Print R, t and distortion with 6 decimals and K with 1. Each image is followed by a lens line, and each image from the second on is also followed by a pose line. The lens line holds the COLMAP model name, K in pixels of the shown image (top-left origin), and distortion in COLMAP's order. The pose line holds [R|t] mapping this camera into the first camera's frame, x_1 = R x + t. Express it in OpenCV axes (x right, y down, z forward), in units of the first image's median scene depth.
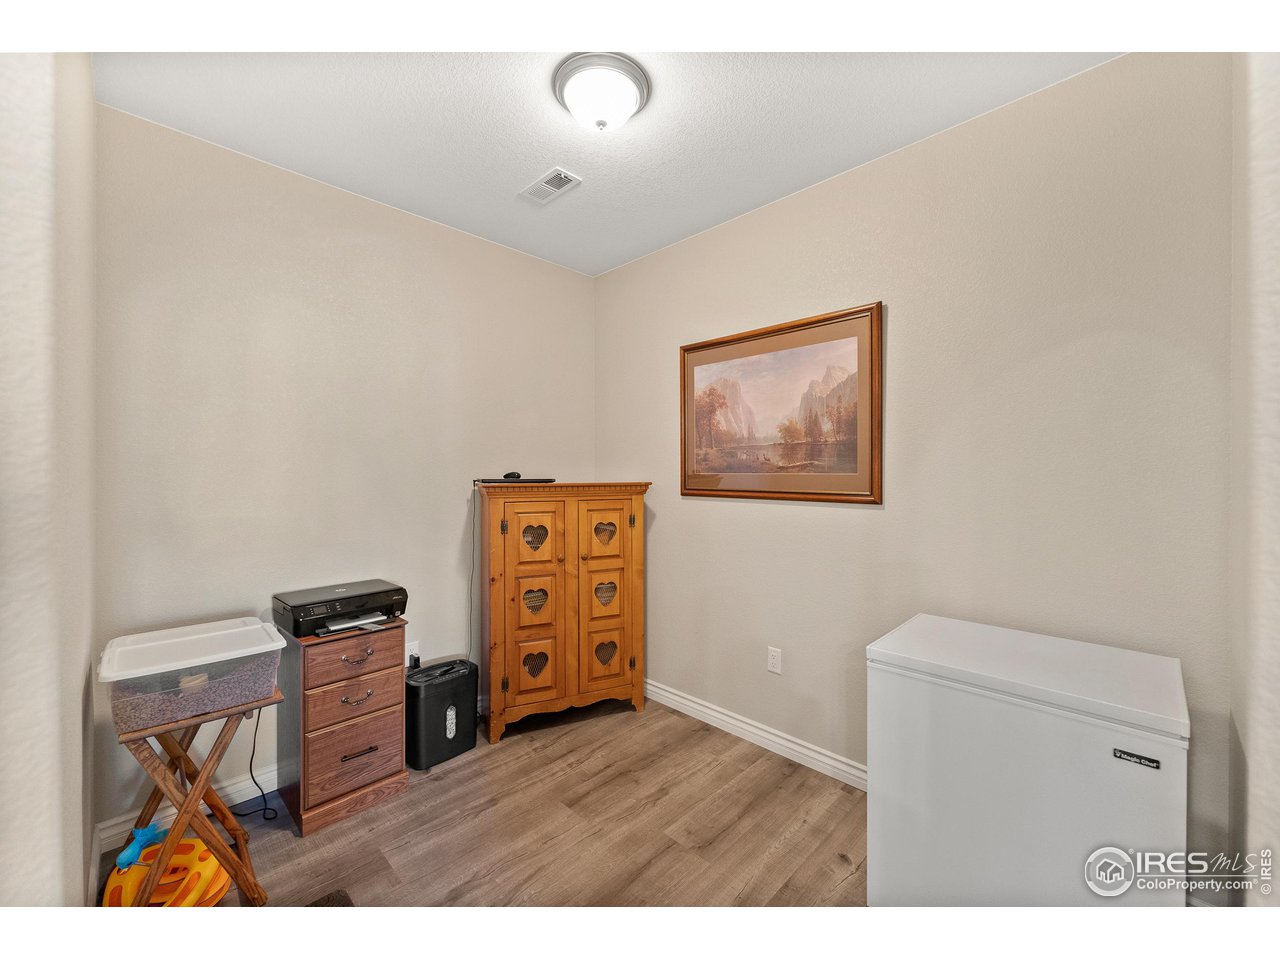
lens RADIAL K [[514.0, 0, 642.6], [0, 514.0, 480.1], [0, 0, 1]] dist [0.000630, -0.000336]
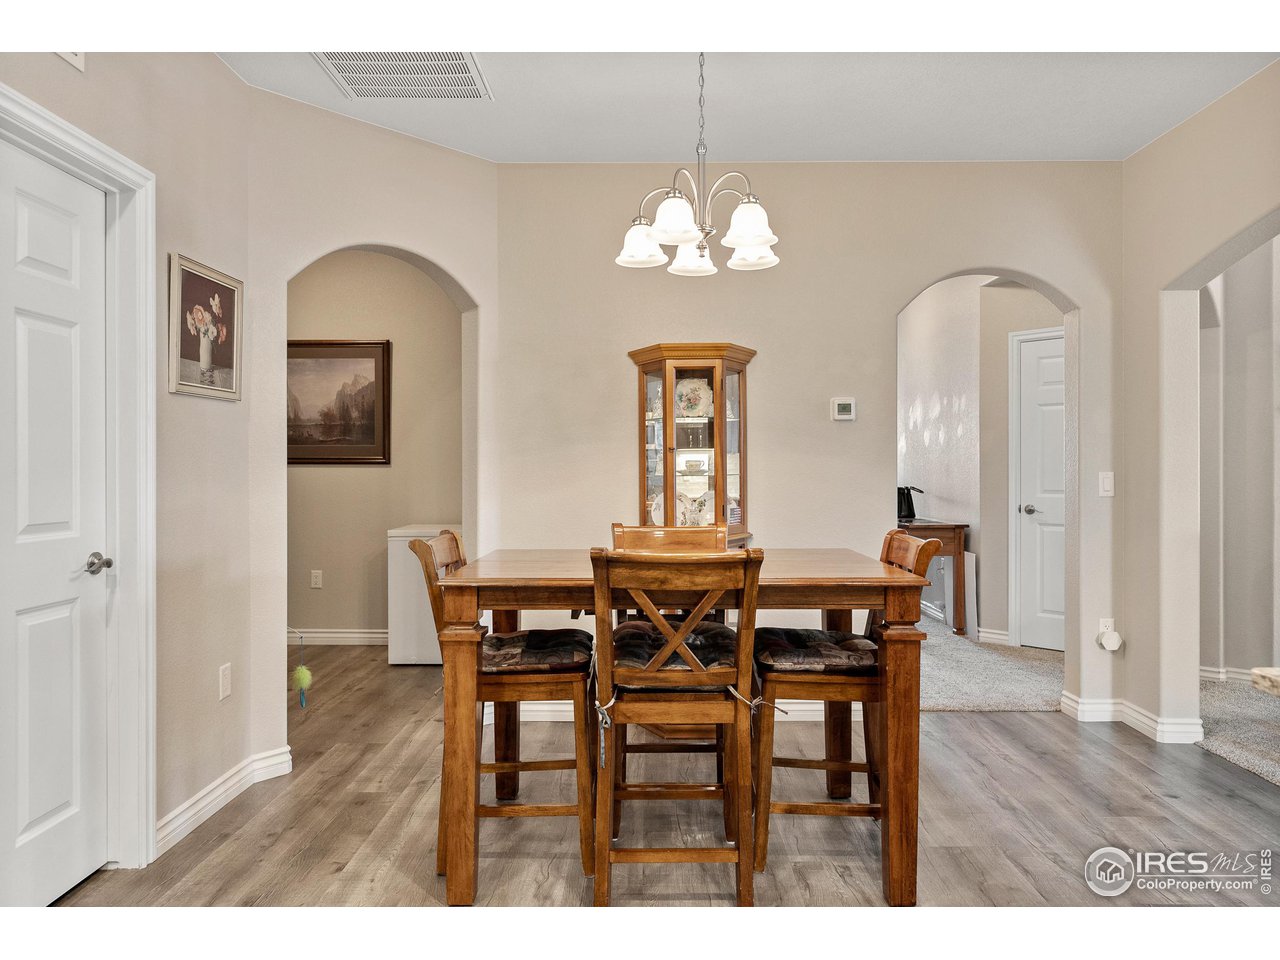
lens RADIAL K [[851.2, 0, 635.1], [0, 851.2, 477.1], [0, 0, 1]] dist [-0.001807, 0.001657]
pose [[0.726237, -0.000149, 0.687444, -0.766953], [0.007377, 0.999944, -0.007577, 0.106144], [-0.687404, 0.010574, 0.726198, -1.389095]]
